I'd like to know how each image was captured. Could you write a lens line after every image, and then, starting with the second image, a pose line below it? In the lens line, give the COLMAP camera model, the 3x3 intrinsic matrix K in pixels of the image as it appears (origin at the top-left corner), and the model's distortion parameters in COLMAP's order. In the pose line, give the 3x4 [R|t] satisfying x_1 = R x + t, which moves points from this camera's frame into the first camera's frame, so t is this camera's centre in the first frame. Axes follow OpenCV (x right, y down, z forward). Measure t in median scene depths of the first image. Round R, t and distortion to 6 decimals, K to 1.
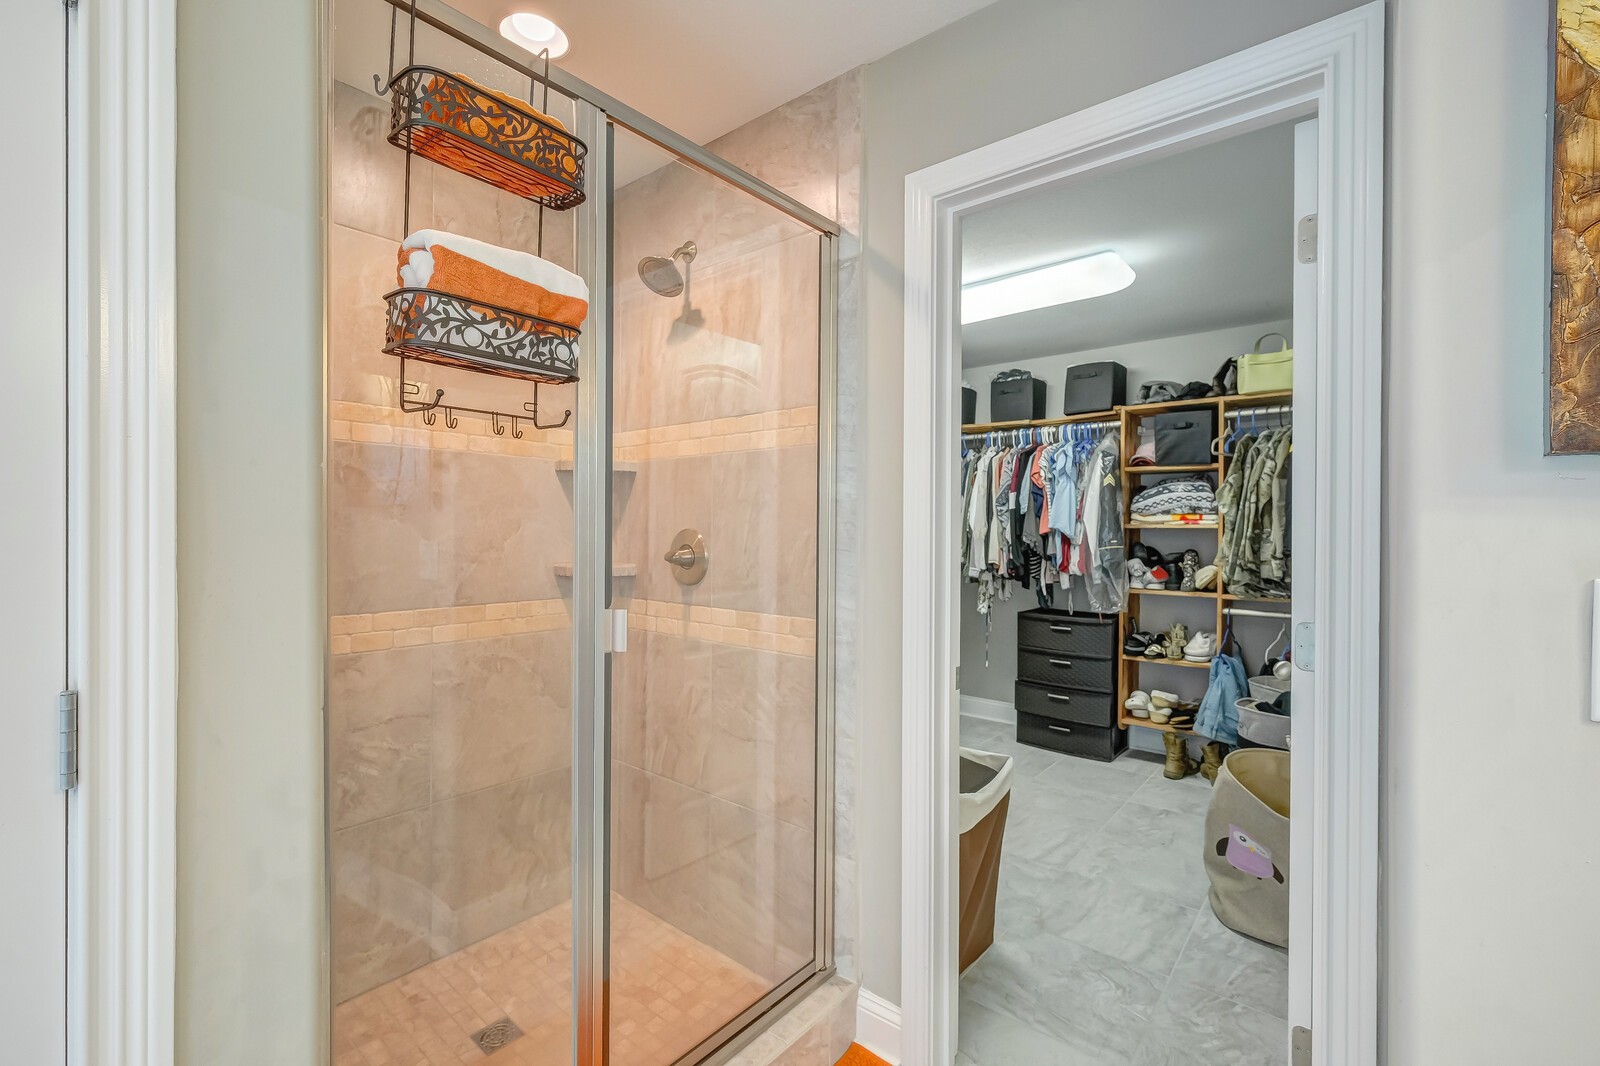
lens RADIAL K [[702.7, 0, 771.0], [0, 702.7, 534.6], [0, 0, 1]] dist [0.000489, -0.000577]
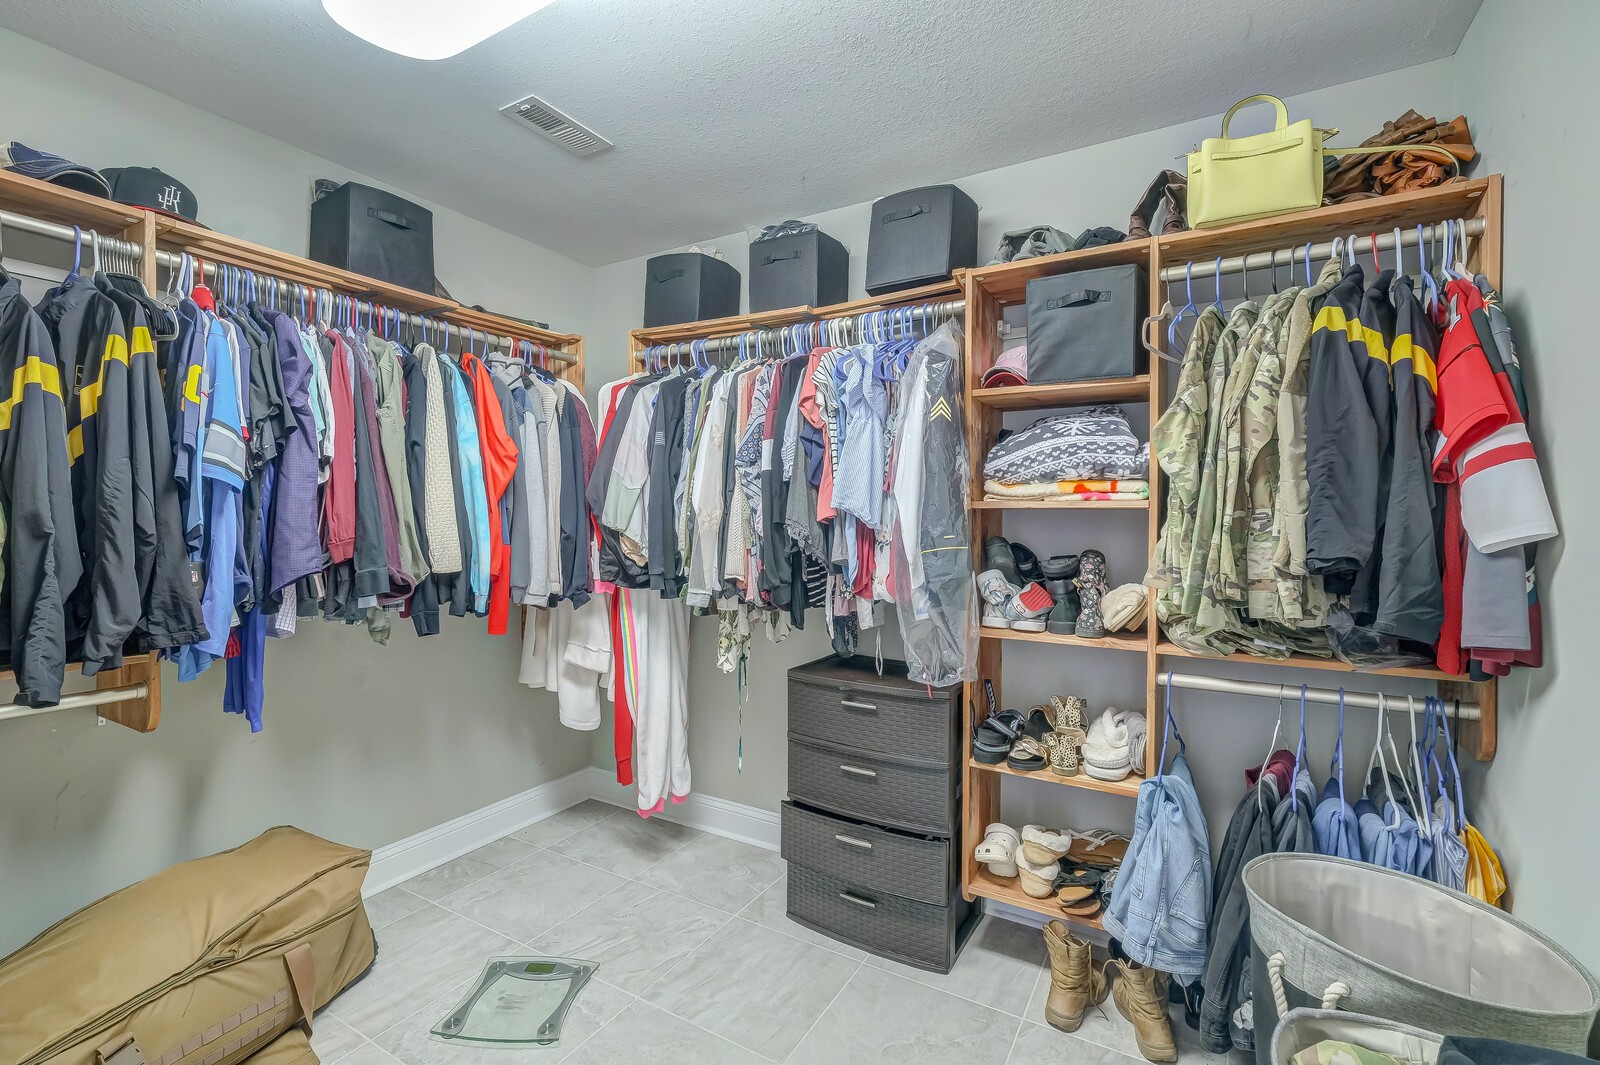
lens RADIAL K [[702.7, 0, 797.0], [0, 702.7, 520.9], [0, 0, 1]] dist [0.000489, -0.000577]
pose [[0.982768, -0.001636, 0.184837, 0.300290], [0.002130, 0.999995, -0.002478, 0.000347], [-0.184831, 0.002829, 0.982766, 0.553941]]
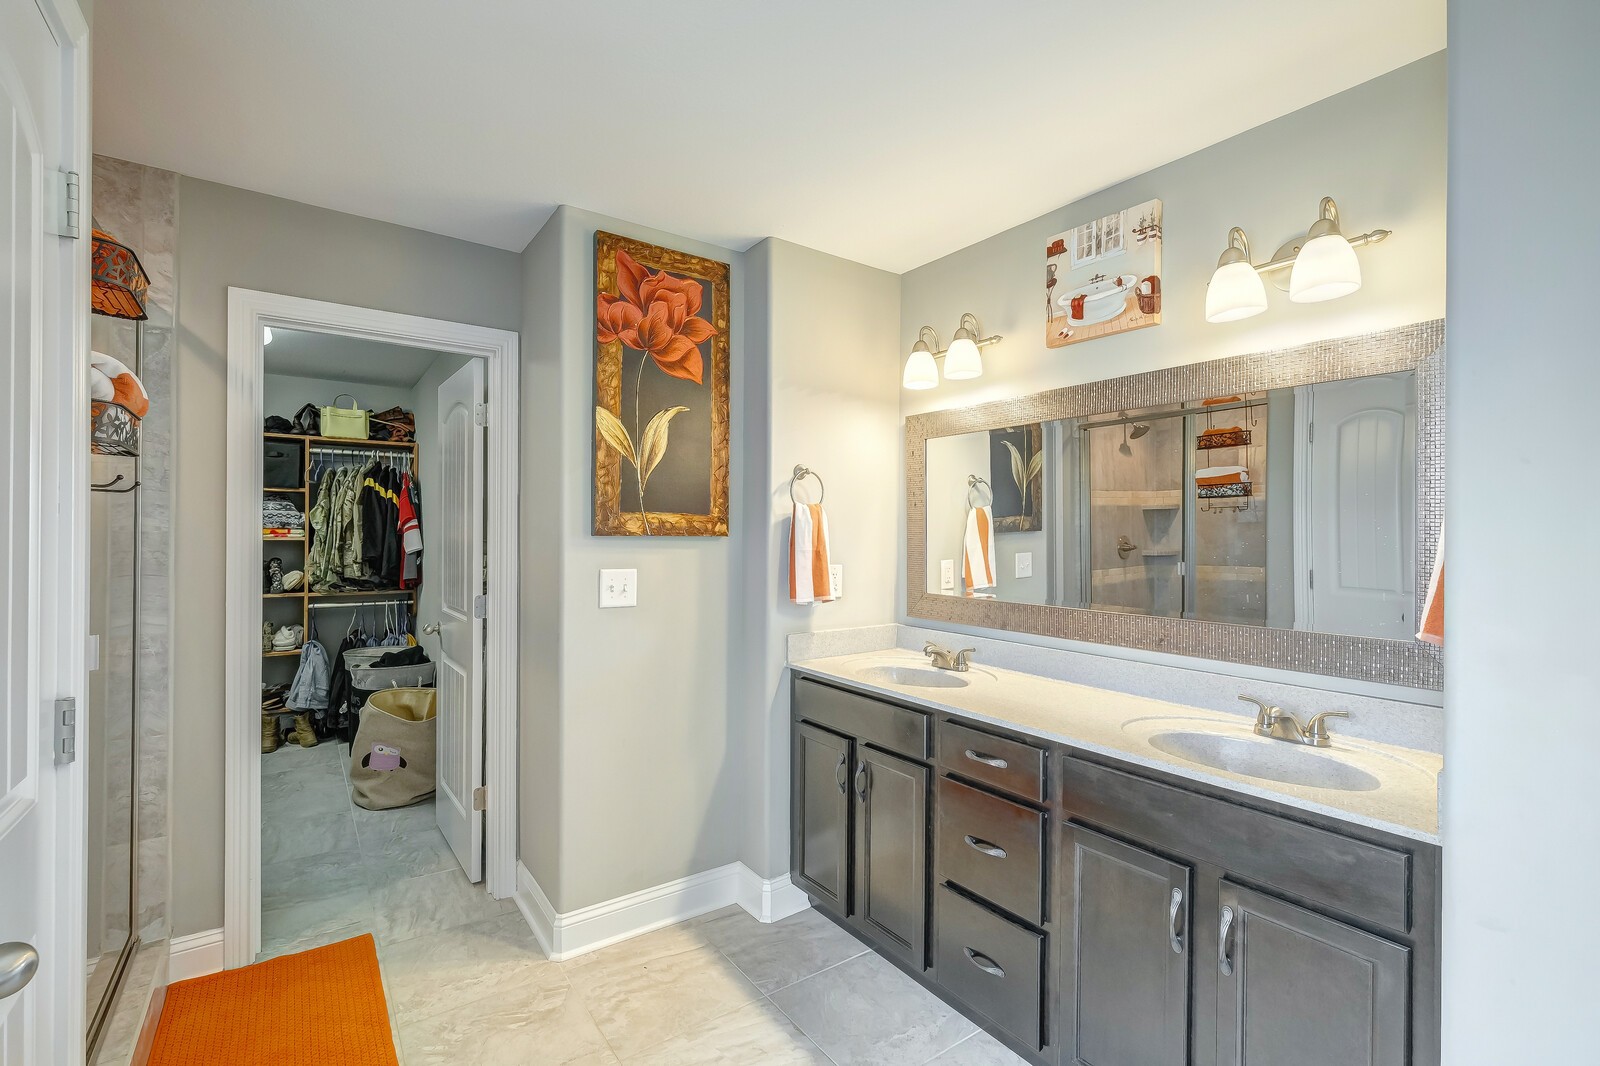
lens RADIAL K [[702.7, 0, 802.3], [0, 702.7, 539.5], [0, 0, 1]] dist [0.000489, -0.000577]
pose [[0.236782, -0.009837, 0.971513, -0.358945], [0.000171, 0.999949, 0.010083, -0.022532], [-0.971563, -0.002221, 0.236771, -0.150661]]
